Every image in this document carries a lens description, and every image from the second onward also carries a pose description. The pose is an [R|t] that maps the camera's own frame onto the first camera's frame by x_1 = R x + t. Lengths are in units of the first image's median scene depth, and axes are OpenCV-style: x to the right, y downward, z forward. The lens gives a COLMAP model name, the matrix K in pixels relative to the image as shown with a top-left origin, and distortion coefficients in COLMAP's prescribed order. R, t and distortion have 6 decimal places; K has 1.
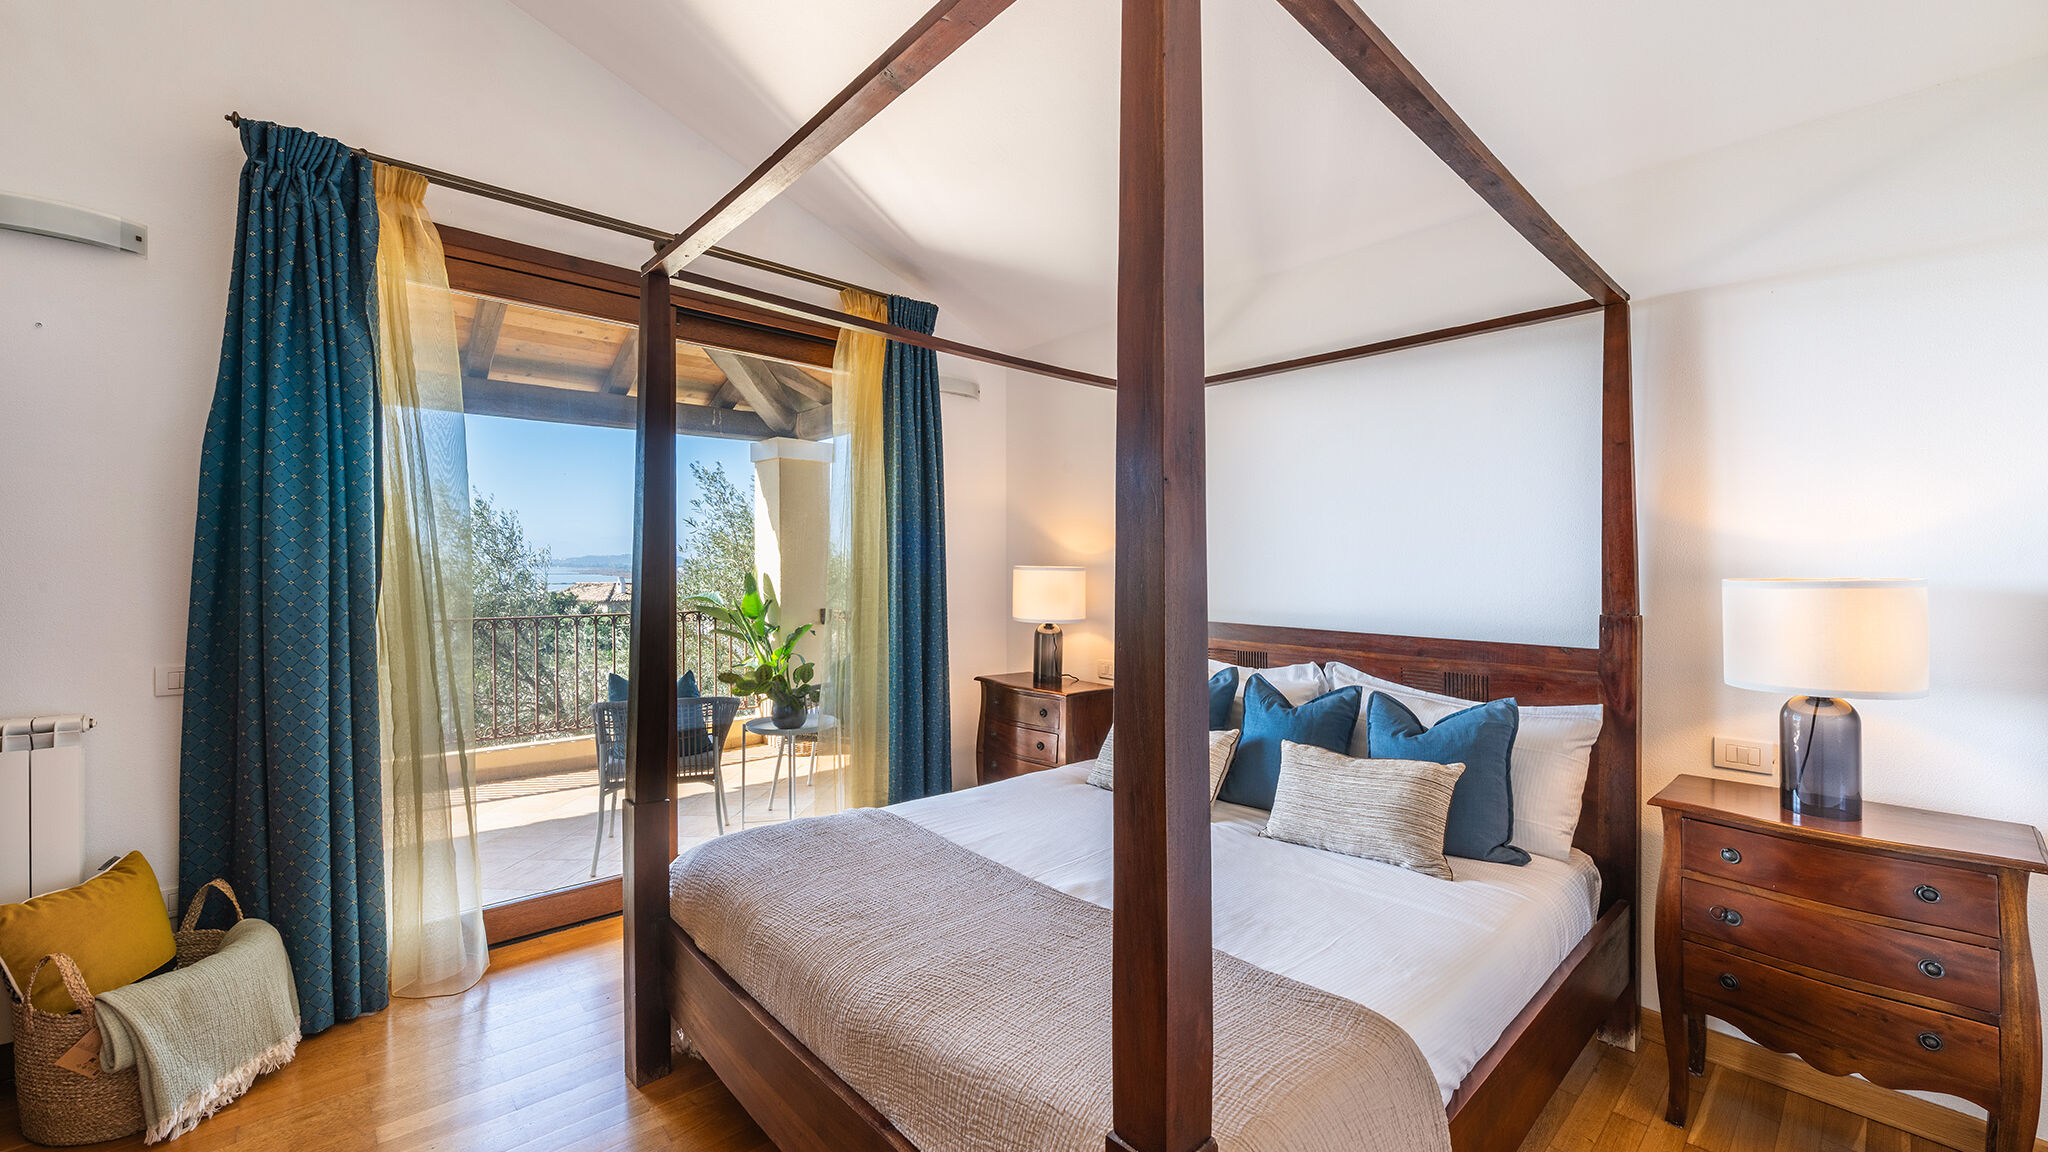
lens RADIAL K [[813.9, 0, 1031.6], [0, 813.9, 567.2], [0, 0, 1]] dist [-0.007420, 0.000661]
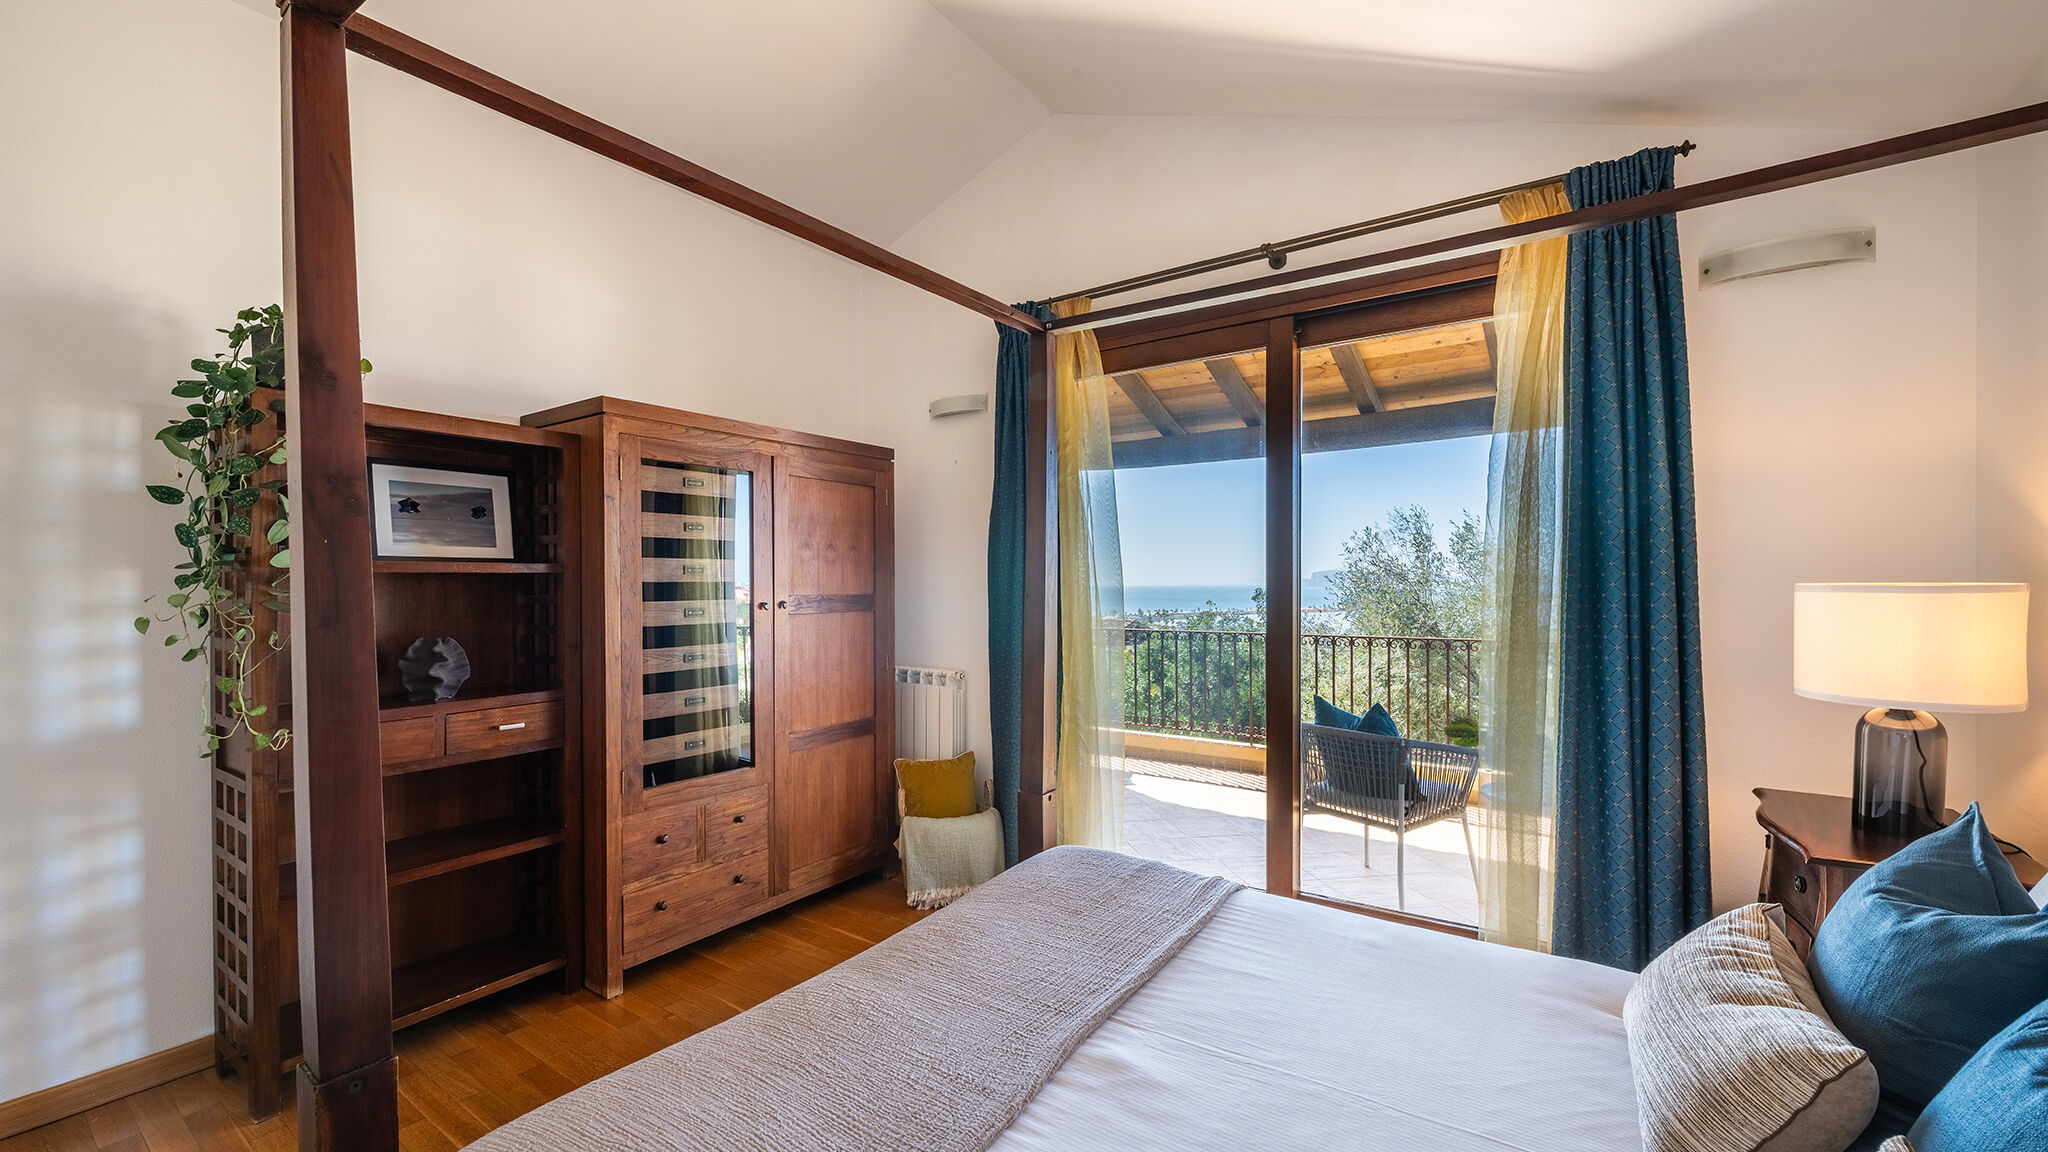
lens RADIAL K [[813.9, 0, 1016.4], [0, 813.9, 597.7], [0, 0, 1]] dist [-0.007420, 0.000661]
pose [[0.208343, 0.007355, -0.978028, 0.525203], [0.004373, 0.999955, 0.008451, 0.000934], [0.978046, -0.006038, 0.208302, 0.592128]]
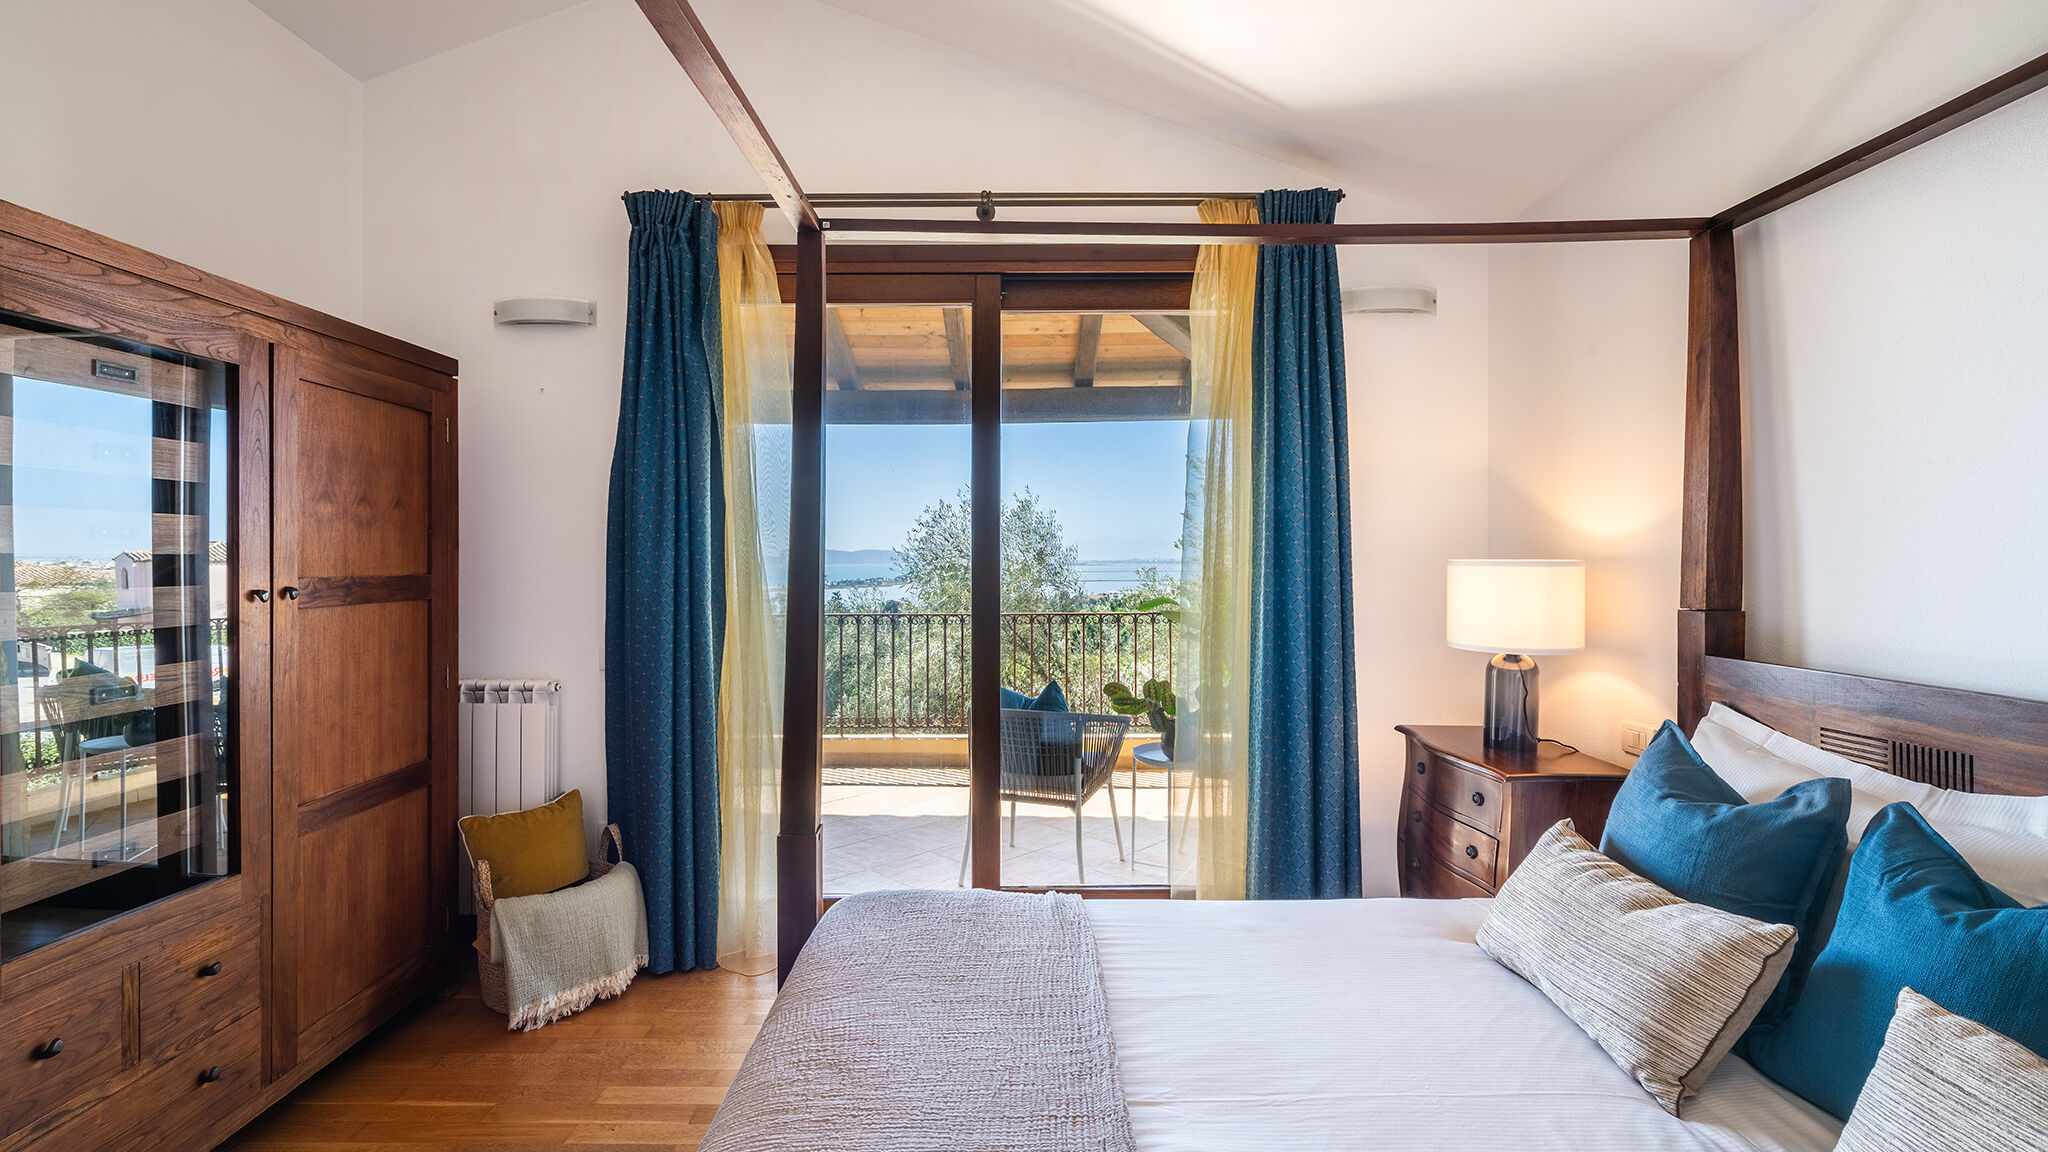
lens RADIAL K [[864.4, 0, 1021.3], [0, 864.4, 568.8], [0, 0, 1]] dist [-0.000208, -0.001764]
pose [[0.731910, -0.002378, -0.681397, 0.279263], [0.006913, 0.999968, 0.003935, 0.000176], [0.681366, -0.007590, 0.731903, 0.388849]]
